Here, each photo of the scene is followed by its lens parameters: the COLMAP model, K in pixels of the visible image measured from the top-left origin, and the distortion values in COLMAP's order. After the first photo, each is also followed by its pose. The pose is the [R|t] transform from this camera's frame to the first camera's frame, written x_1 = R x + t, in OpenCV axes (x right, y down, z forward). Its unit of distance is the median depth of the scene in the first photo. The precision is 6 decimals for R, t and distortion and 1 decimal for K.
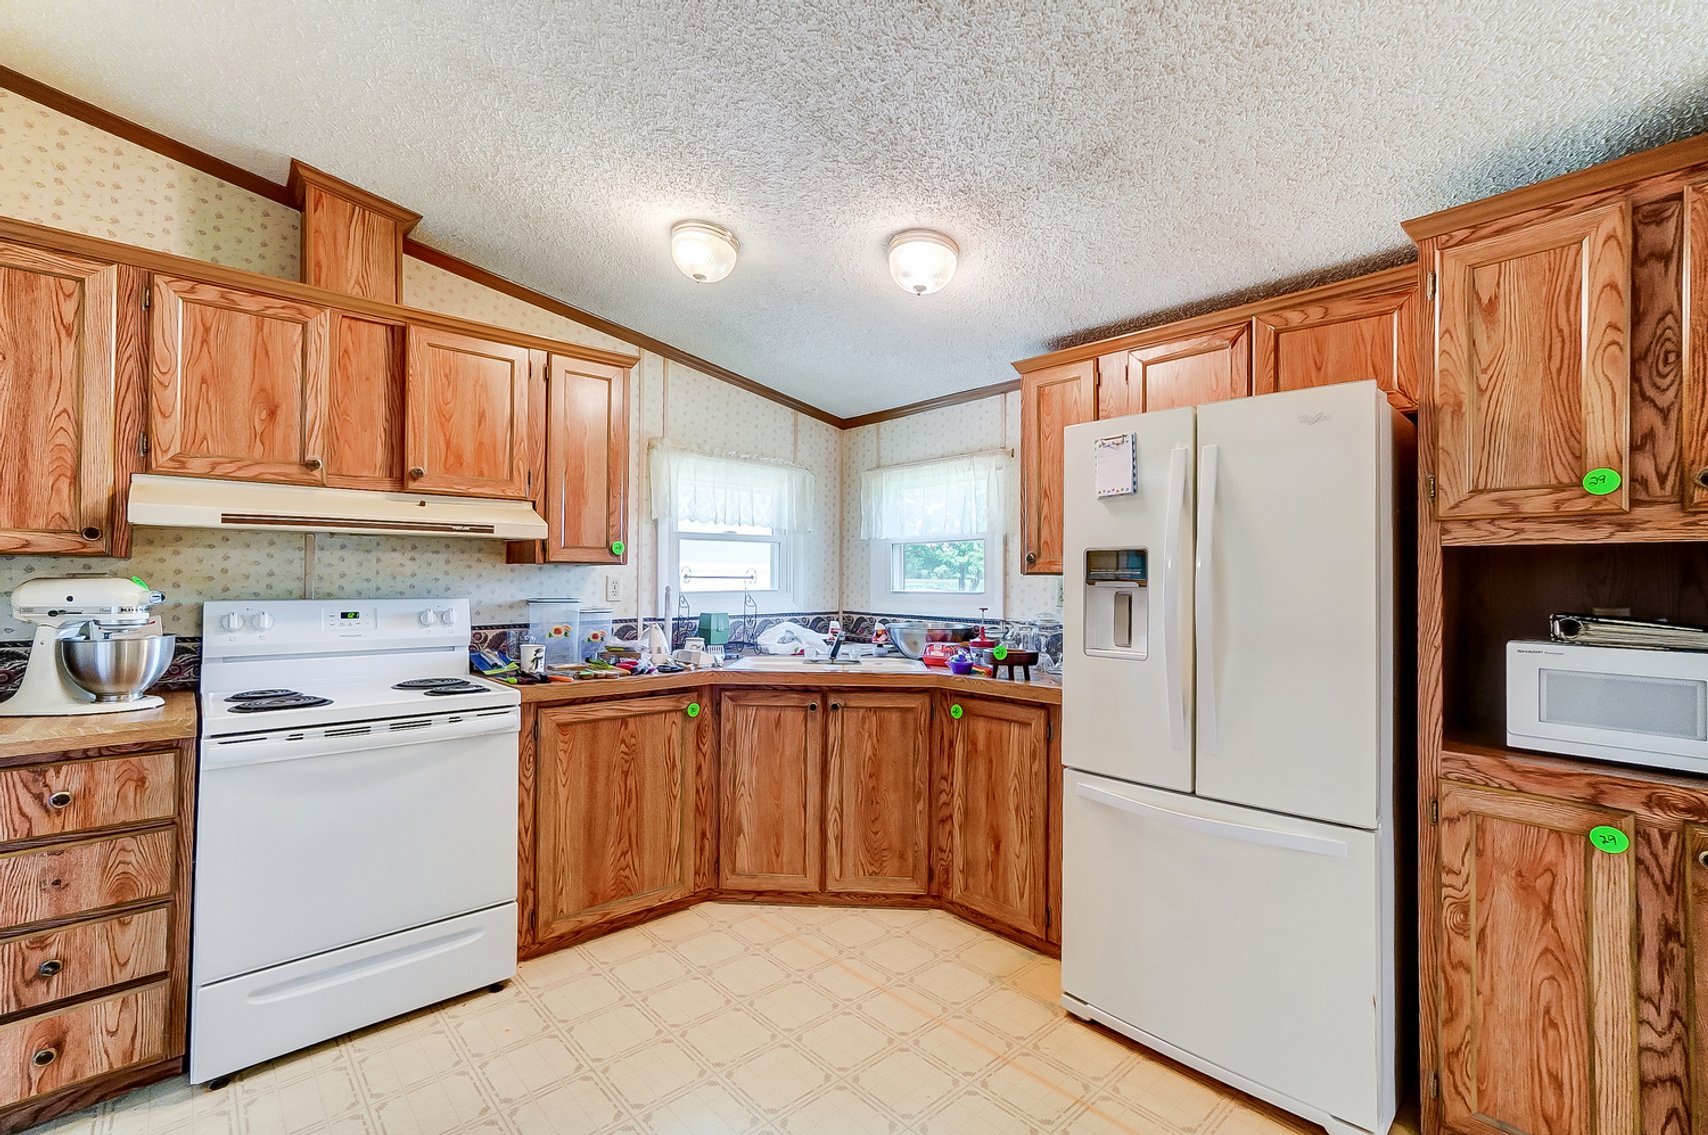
lens RADIAL K [[746.3, 0, 838.1], [0, 746.3, 560.3], [0, 0, 1]] dist [-0.015083, 0.014031]
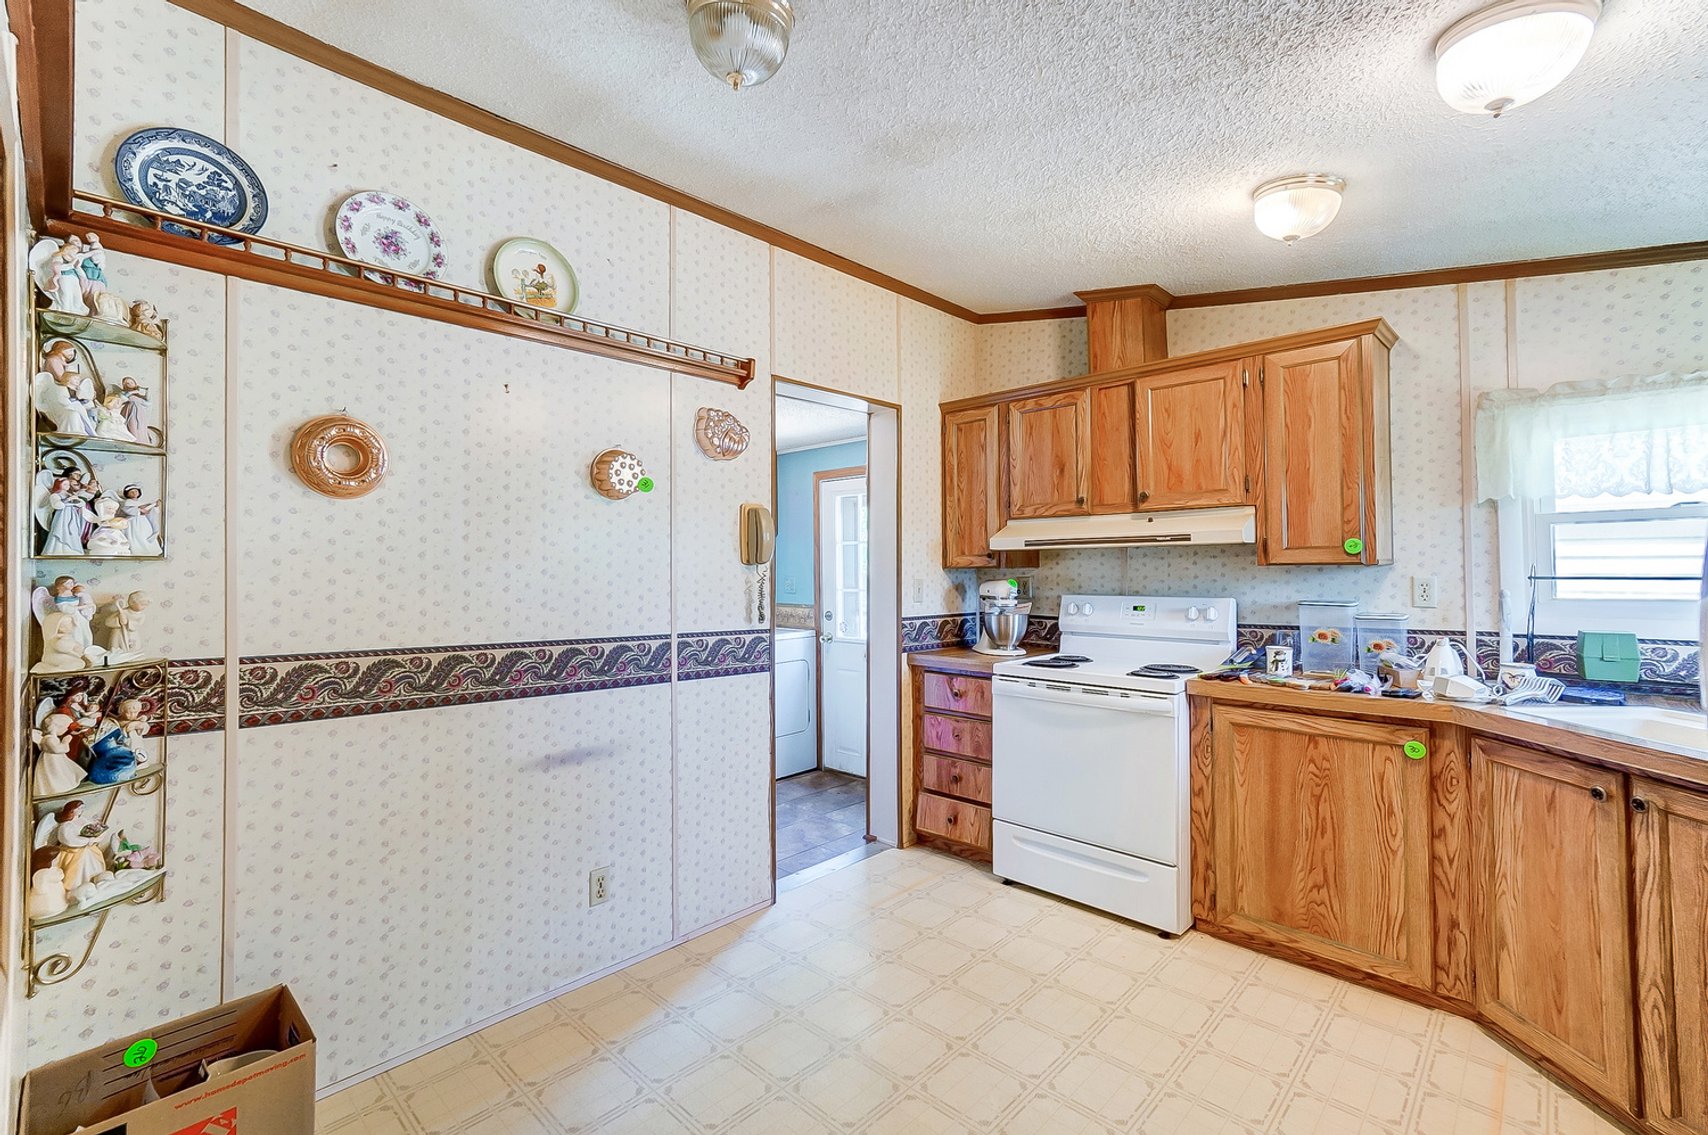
lens RADIAL K [[736.3, 0, 841.8], [0, 736.3, 558.2], [0, 0, 1]] dist [0.008545, 0.000249]
pose [[0.074678, -0.024527, -0.996906, 0.530976], [0.030391, 0.999289, -0.022309, -0.000826], [0.996745, -0.028631, 0.075370, 0.343029]]
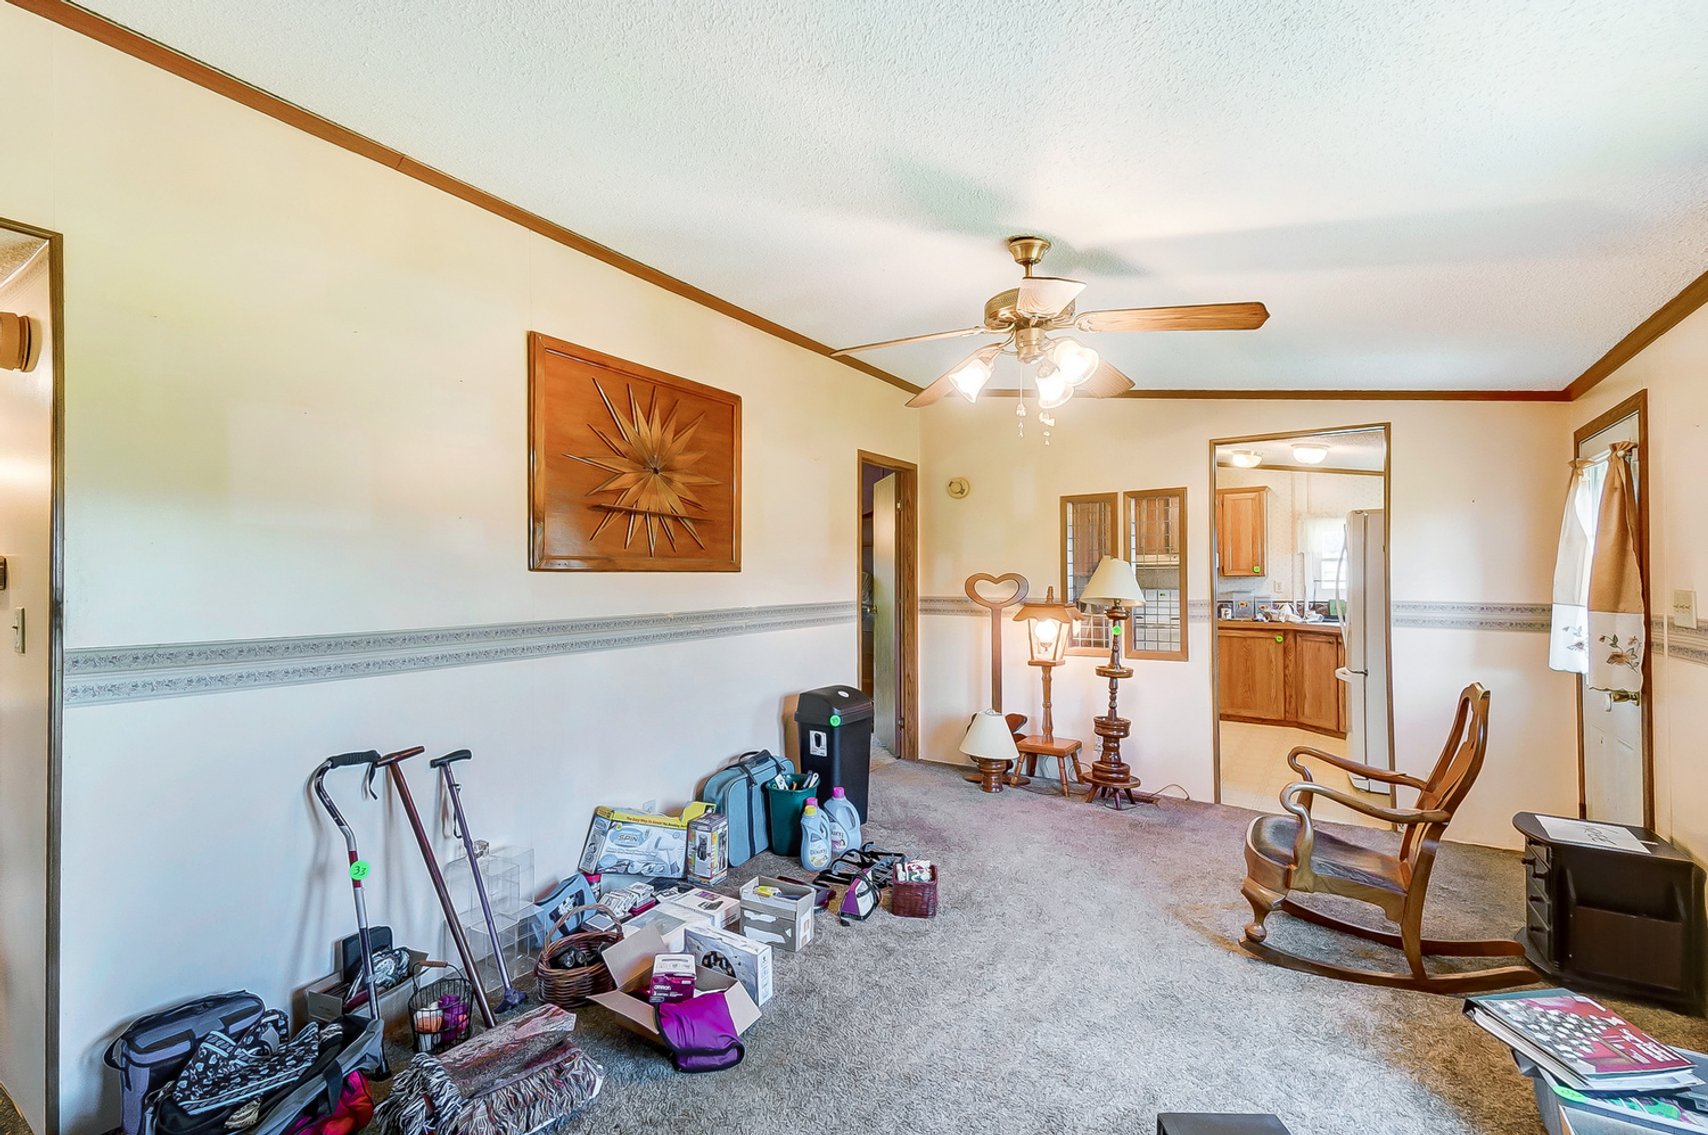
lens RADIAL K [[746.5, 0, 822.2], [0, 746.5, 567.2], [0, 0, 1]] dist [0.018830, -0.000048]
pose [[0.235751, -0.021407, -0.971578, 1.714218], [0.029531, 0.999453, -0.014856, -0.028187], [0.971365, -0.025189, 0.236255, -0.908063]]
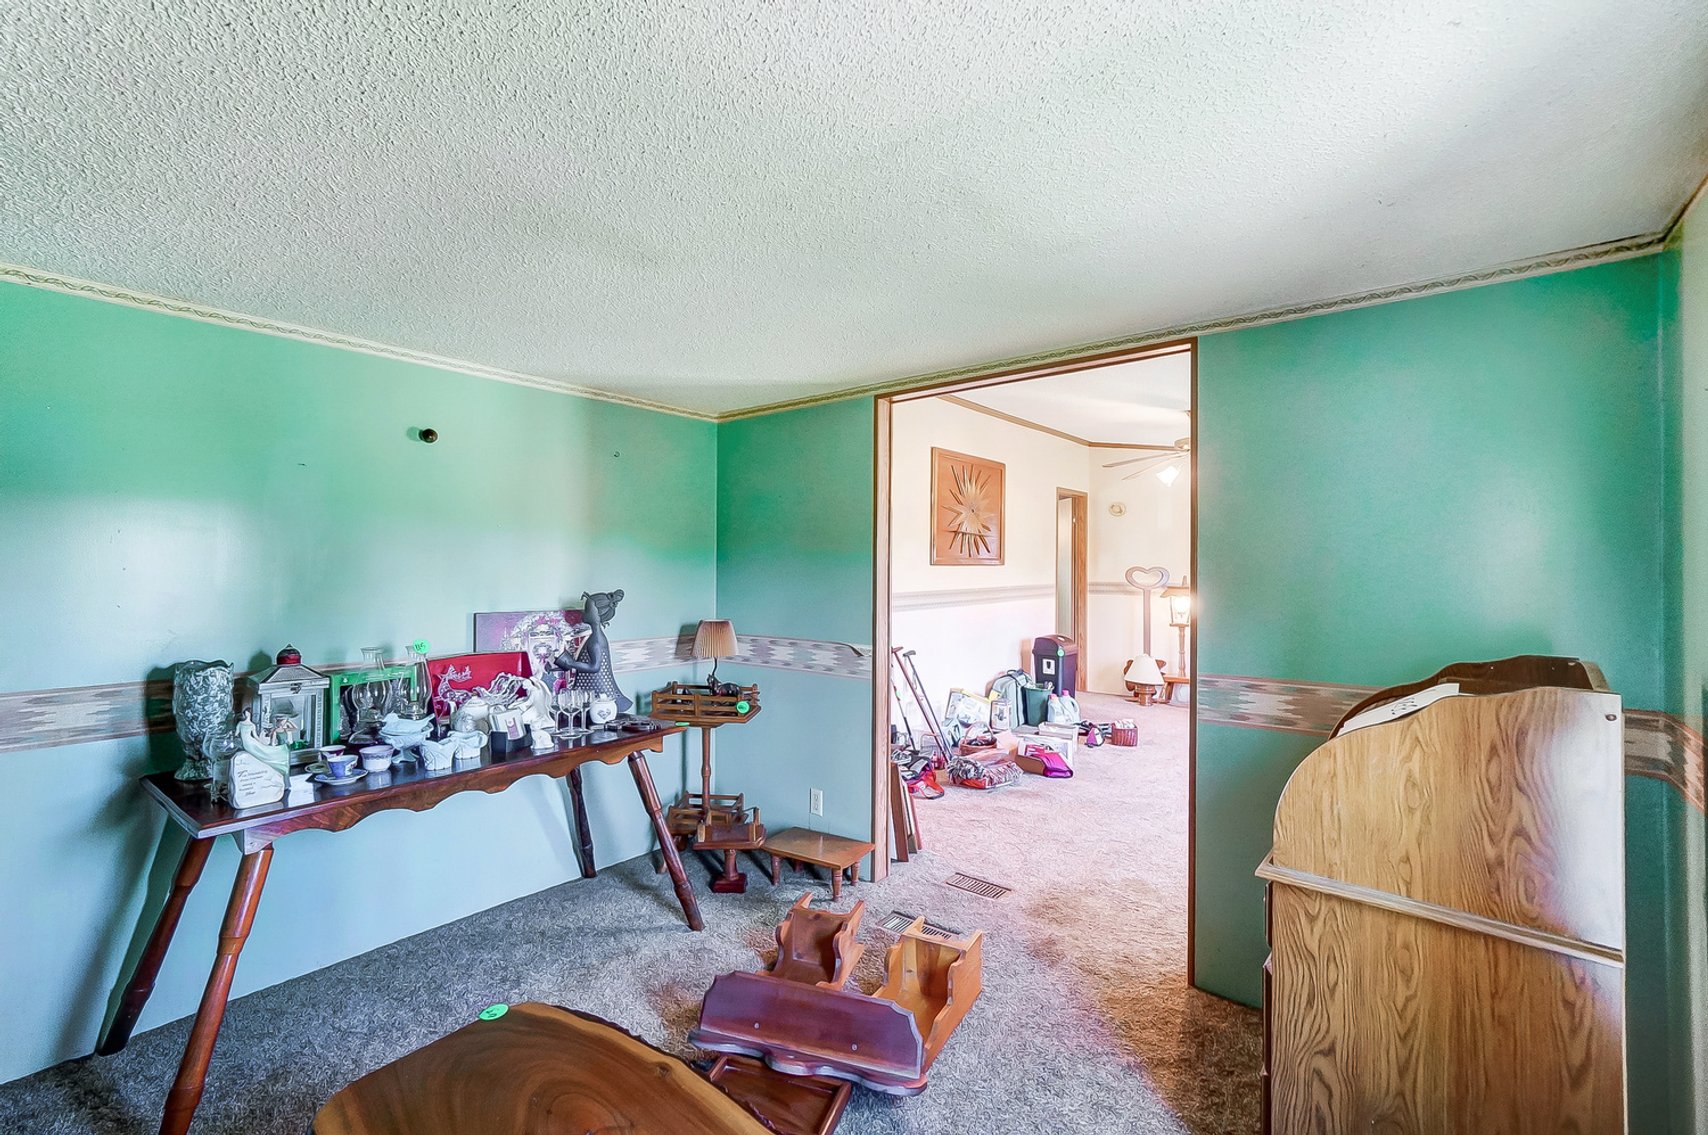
lens RADIAL K [[736.3, 0, 841.8], [0, 736.3, 558.2], [0, 0, 1]] dist [0.008545, 0.000249]
pose [[0.152969, -0.017518, -0.988076, 2.516621], [0.021184, 0.999671, -0.014444, -0.043141], [0.988004, -0.018722, 0.153290, -1.555445]]
